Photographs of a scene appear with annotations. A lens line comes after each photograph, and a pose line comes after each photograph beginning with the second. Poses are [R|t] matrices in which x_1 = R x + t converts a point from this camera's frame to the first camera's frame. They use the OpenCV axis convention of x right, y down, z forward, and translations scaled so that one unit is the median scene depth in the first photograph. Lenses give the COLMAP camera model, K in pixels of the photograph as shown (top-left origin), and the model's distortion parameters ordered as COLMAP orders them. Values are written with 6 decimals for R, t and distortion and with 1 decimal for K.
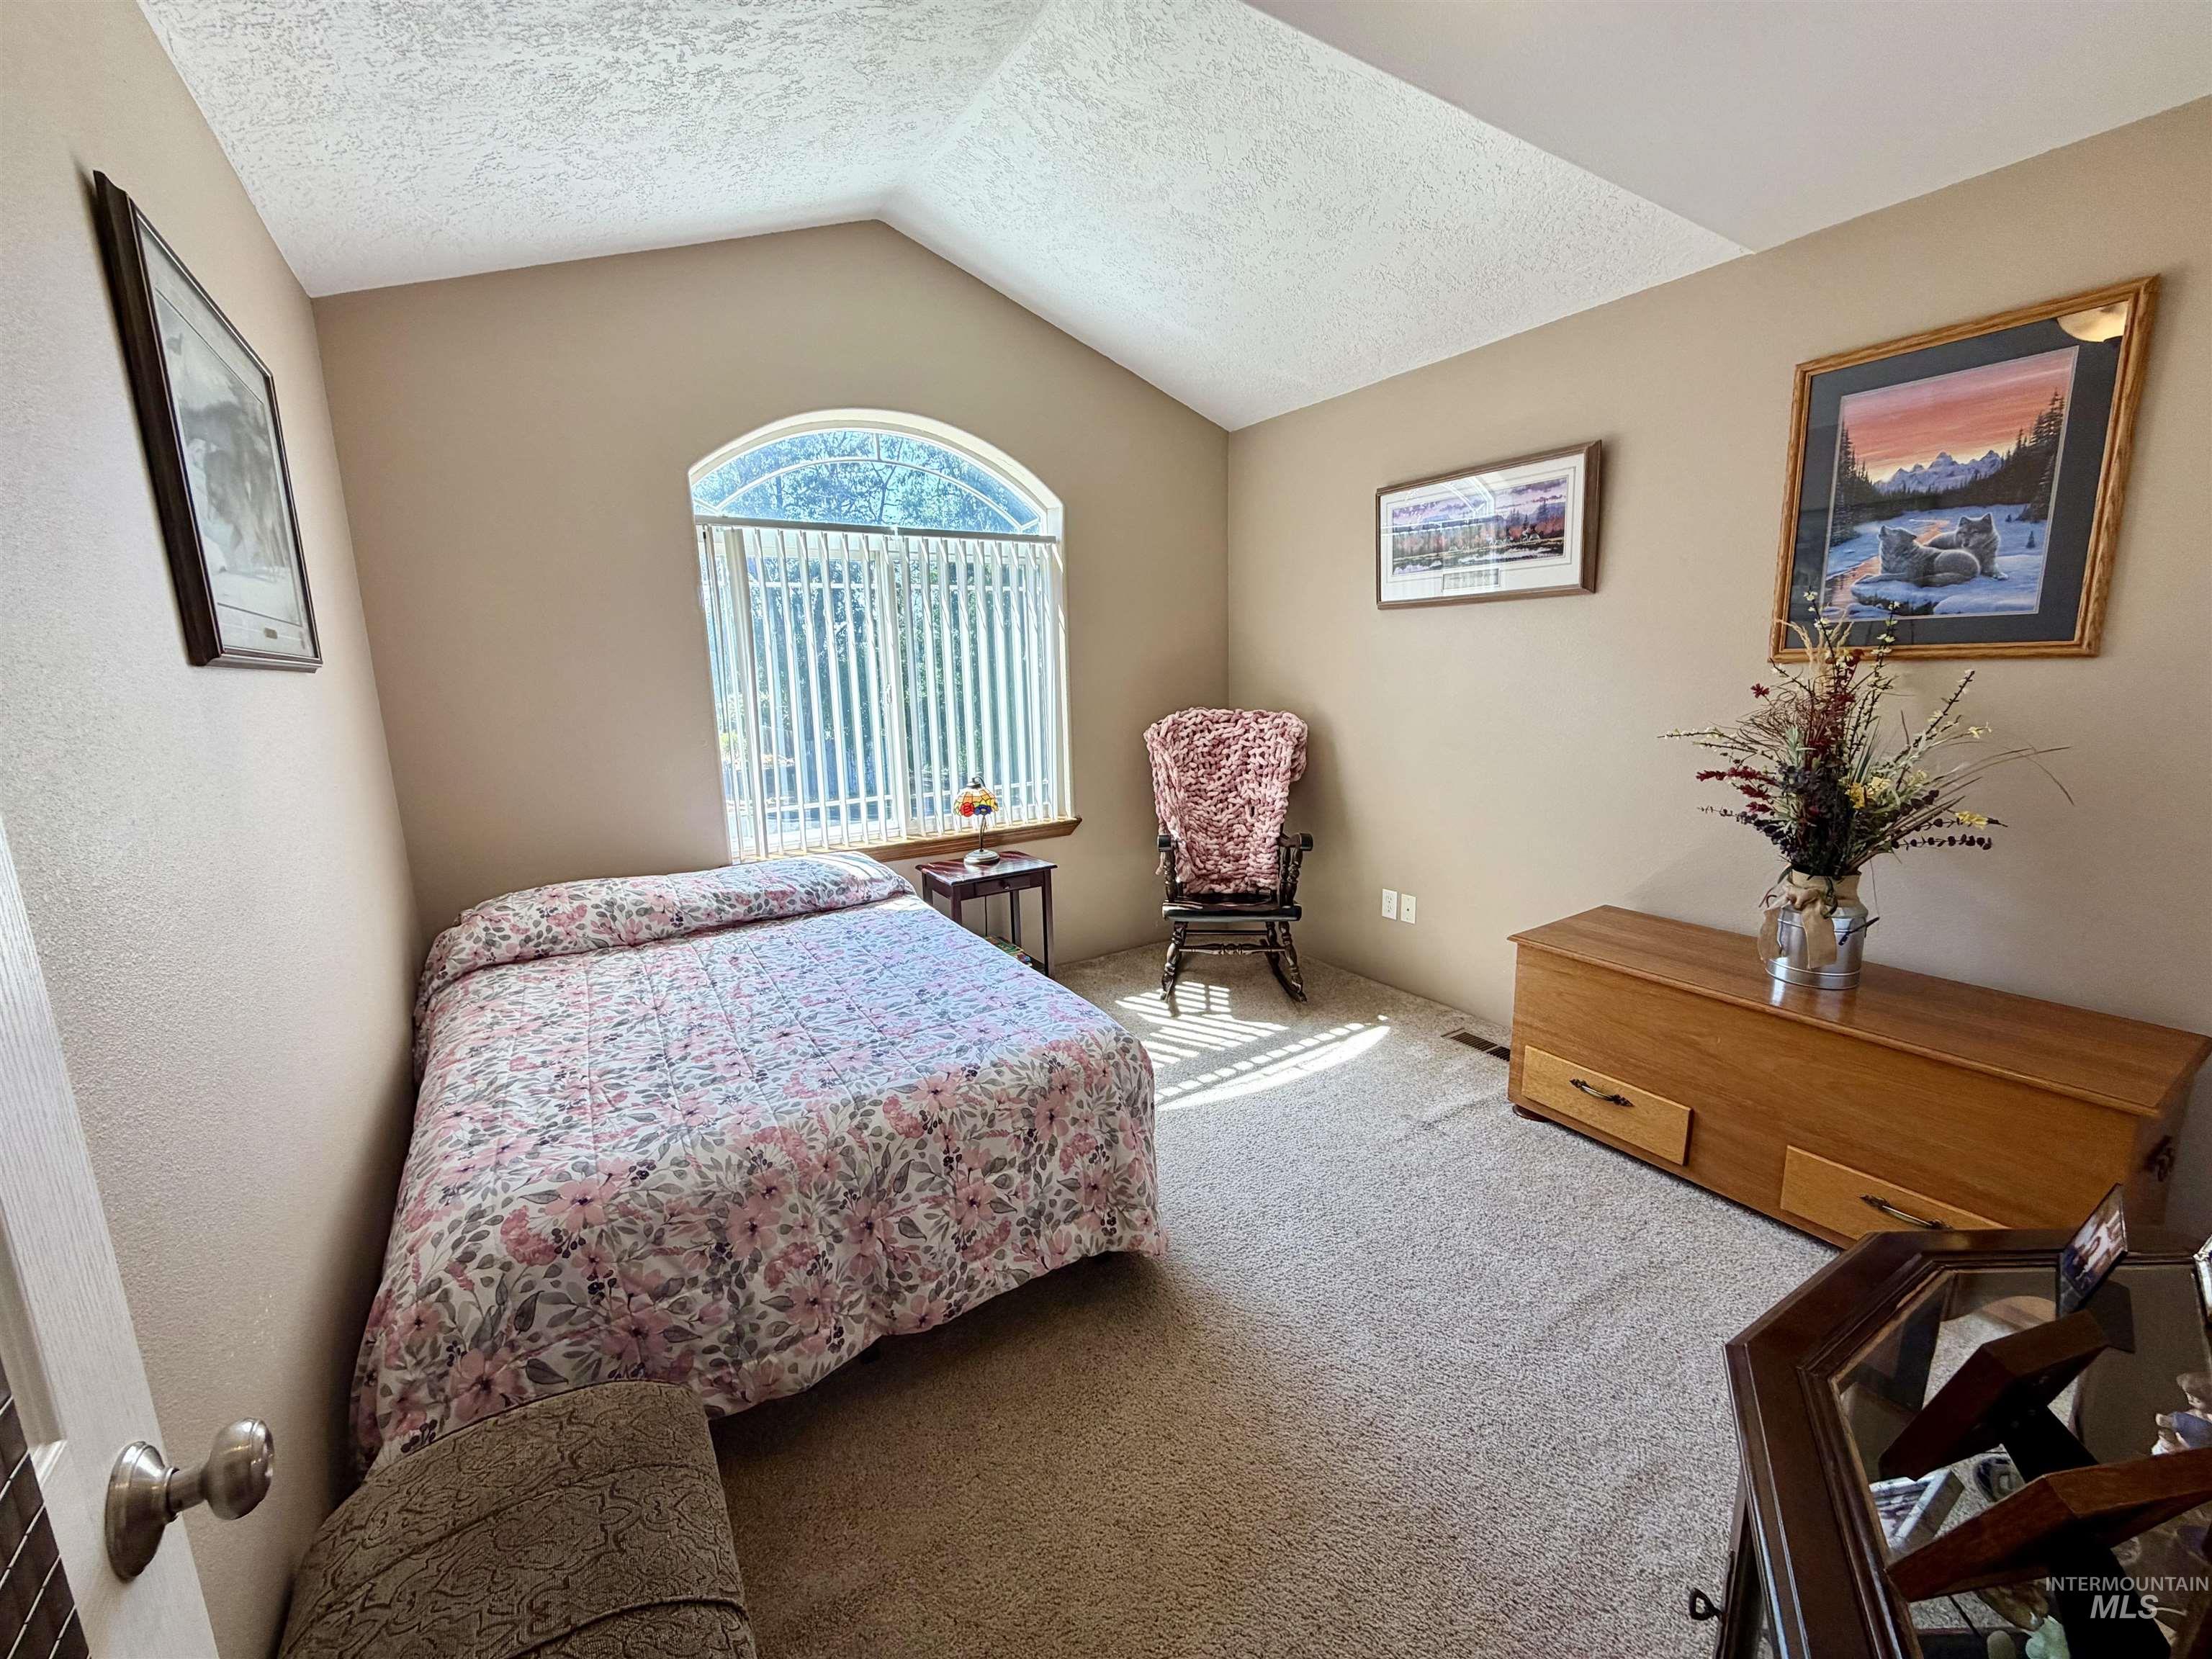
lens RADIAL K [[882.0, 0, 1107.1], [0, 882.0, 821.6], [0, 0, 1]] dist [-0.000746, 0.000361]
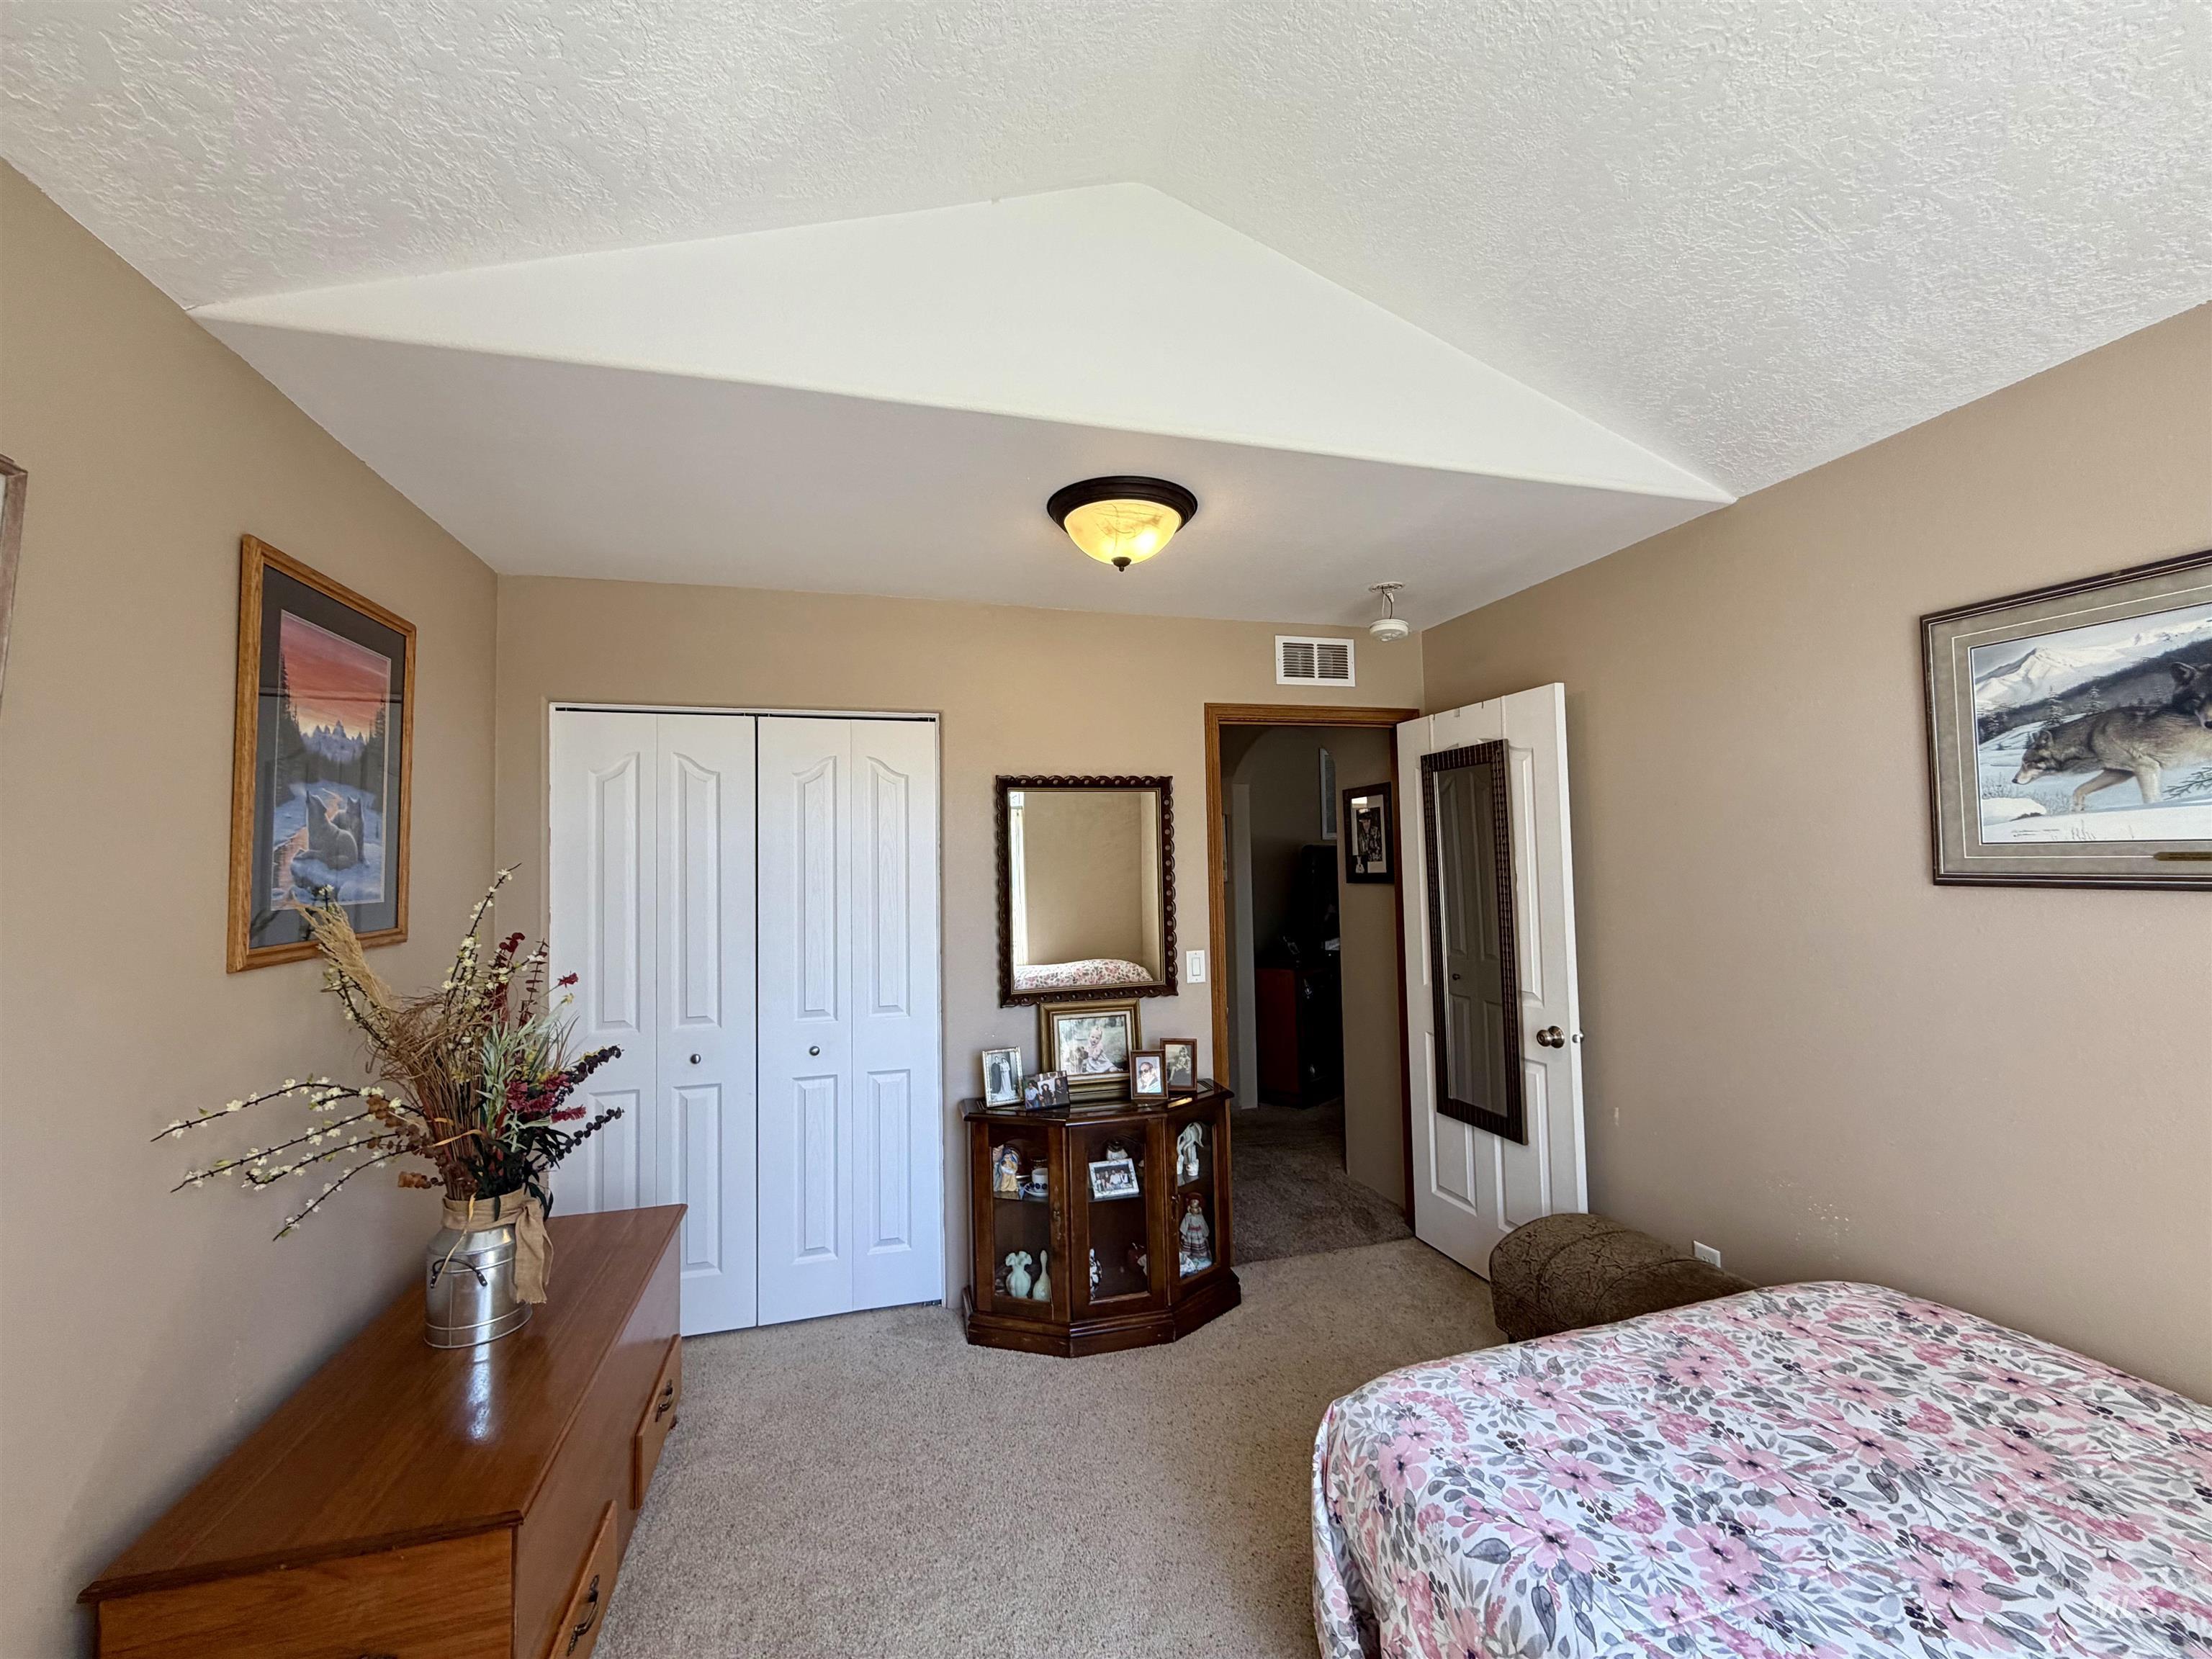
lens RADIAL K [[882.0, 0, 1102.4], [0, 882.0, 824.6], [0, 0, 1]] dist [-0.000746, 0.000361]
pose [[-0.954839, 0.060120, 0.290977, -0.026441], [0.098180, 0.988147, 0.118011, -0.354602], [-0.280433, 0.141249, -0.949424, 1.678713]]
